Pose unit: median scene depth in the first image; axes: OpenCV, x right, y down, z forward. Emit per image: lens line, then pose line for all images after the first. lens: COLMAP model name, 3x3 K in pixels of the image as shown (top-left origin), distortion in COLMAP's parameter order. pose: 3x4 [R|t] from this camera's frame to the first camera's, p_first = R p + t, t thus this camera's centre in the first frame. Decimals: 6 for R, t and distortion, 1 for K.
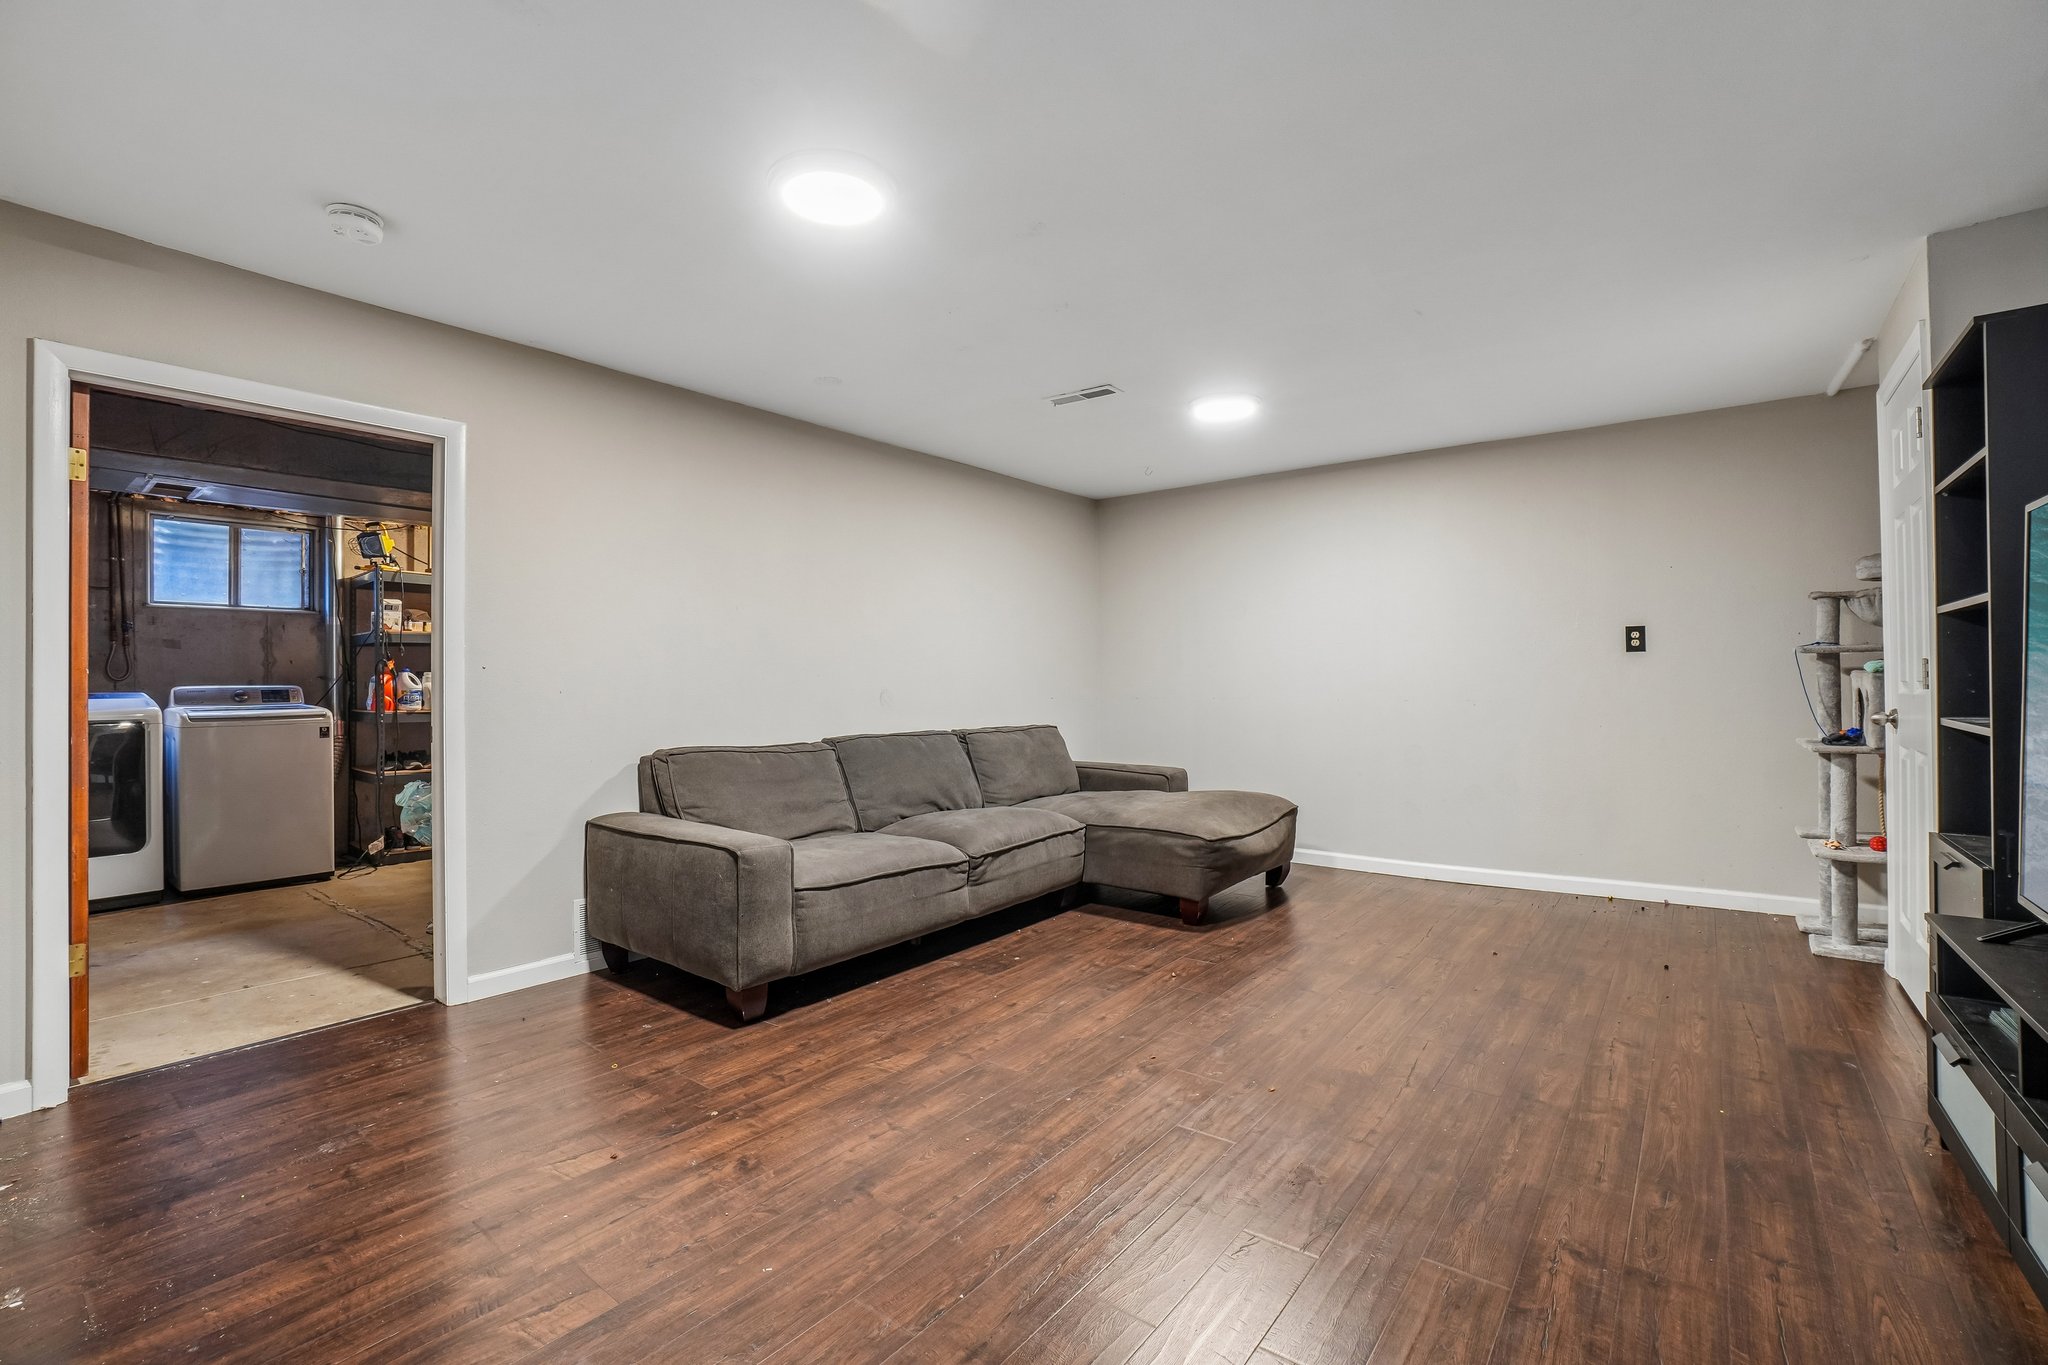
lens RADIAL K [[917.5, 0, 1013.7], [0, 917.5, 690.3], [0, 0, 1]] dist [-0.019379, 0.008071]
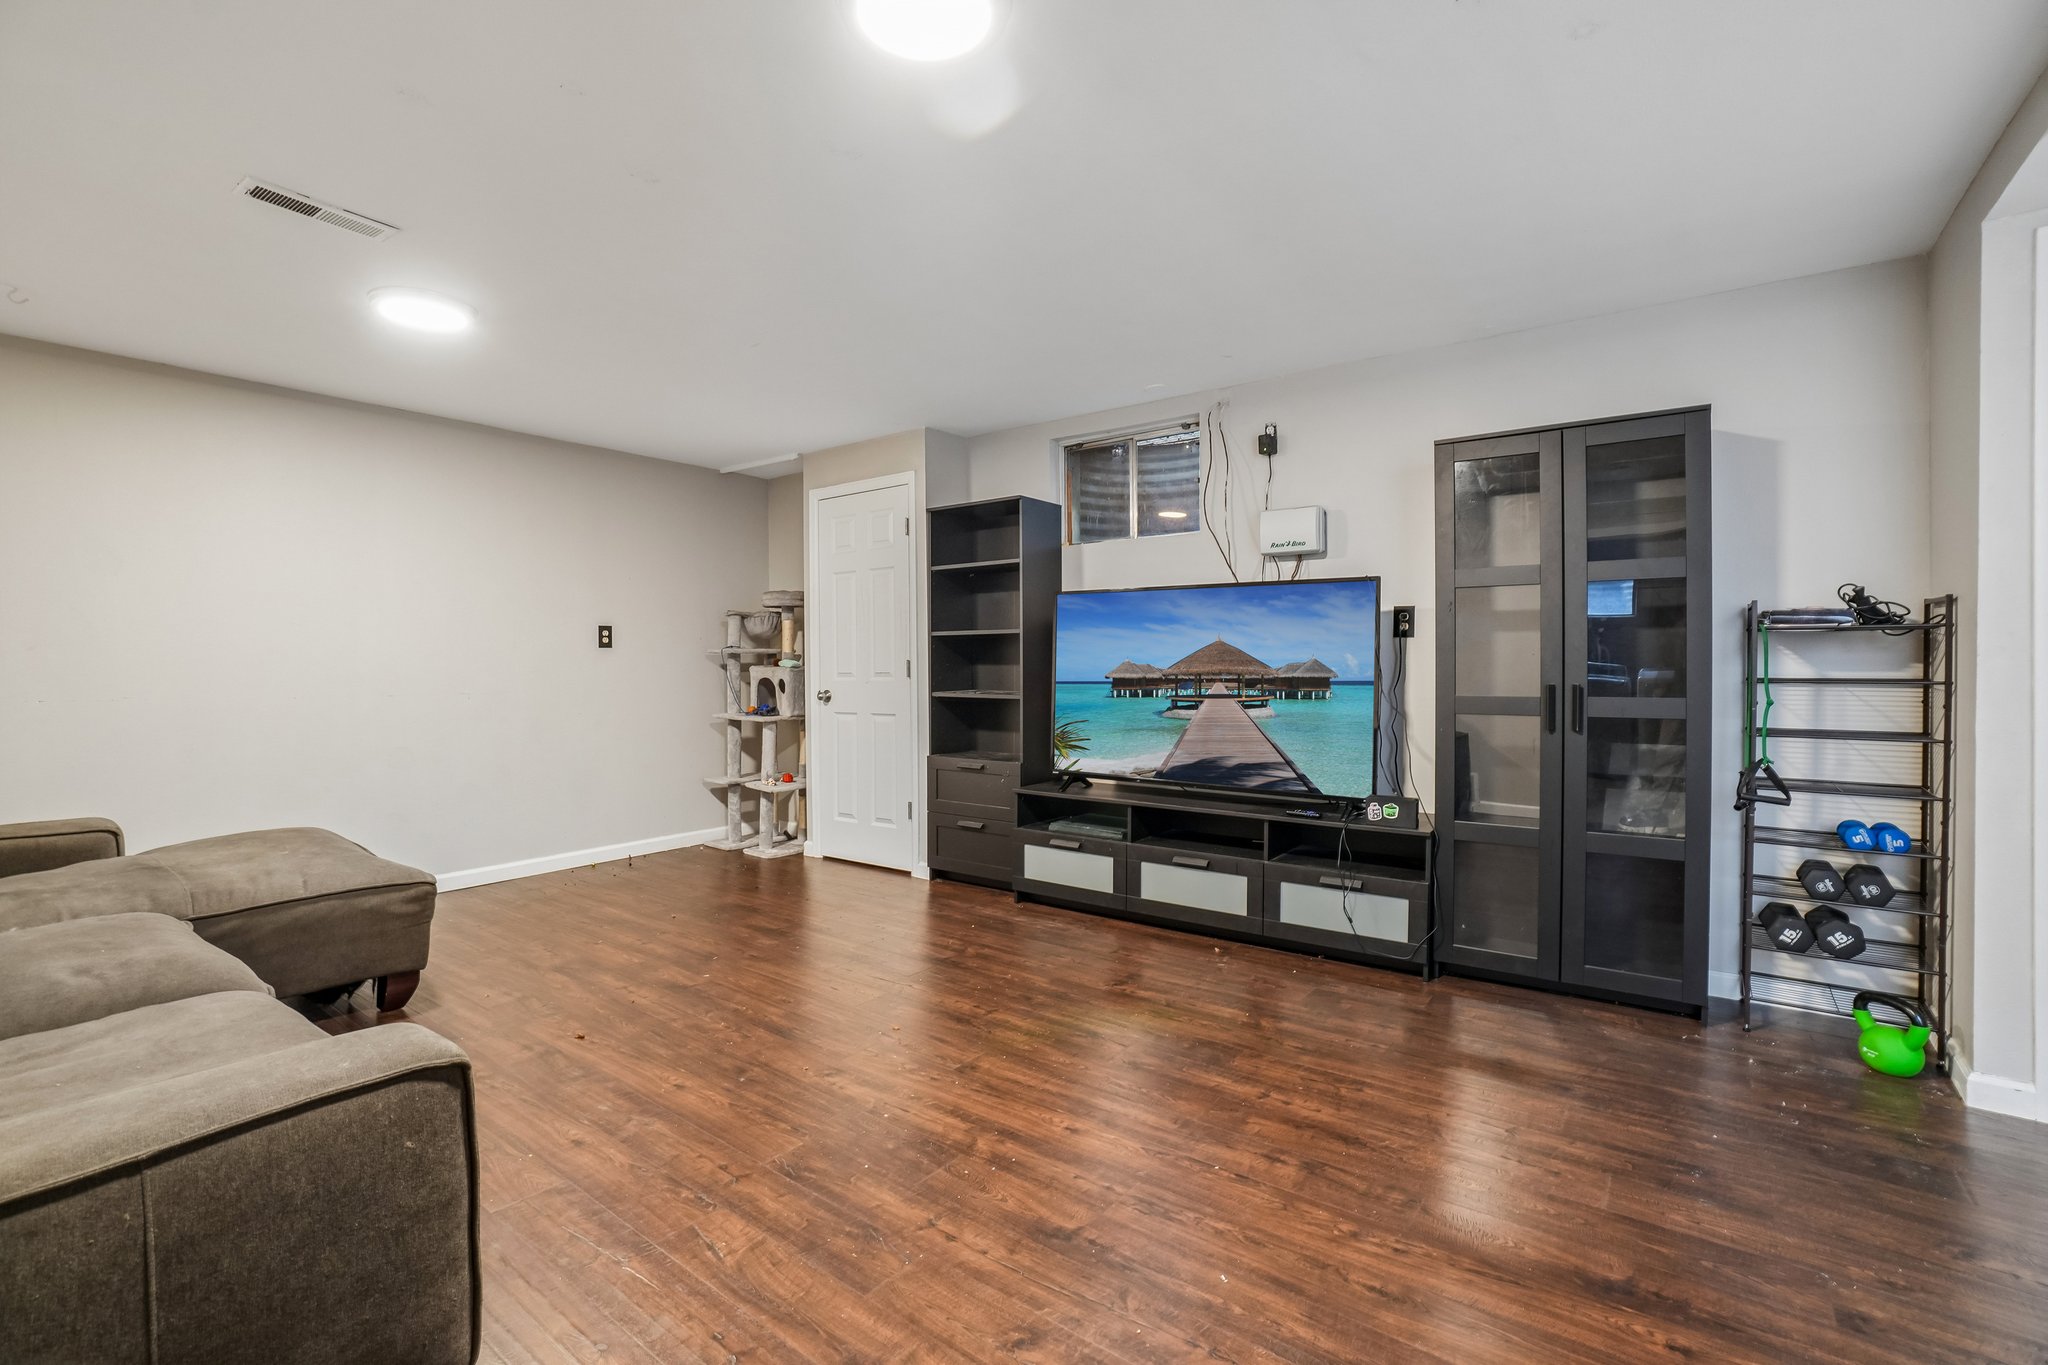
lens RADIAL K [[917.5, 0, 1012.1], [0, 917.5, 681.6], [0, 0, 1]] dist [-0.019379, 0.008071]
pose [[-0.015672, -0.004820, 0.999866, -0.749749], [0.004496, 0.999978, 0.004891, -0.003582], [-0.999867, 0.004572, -0.015650, 0.751634]]
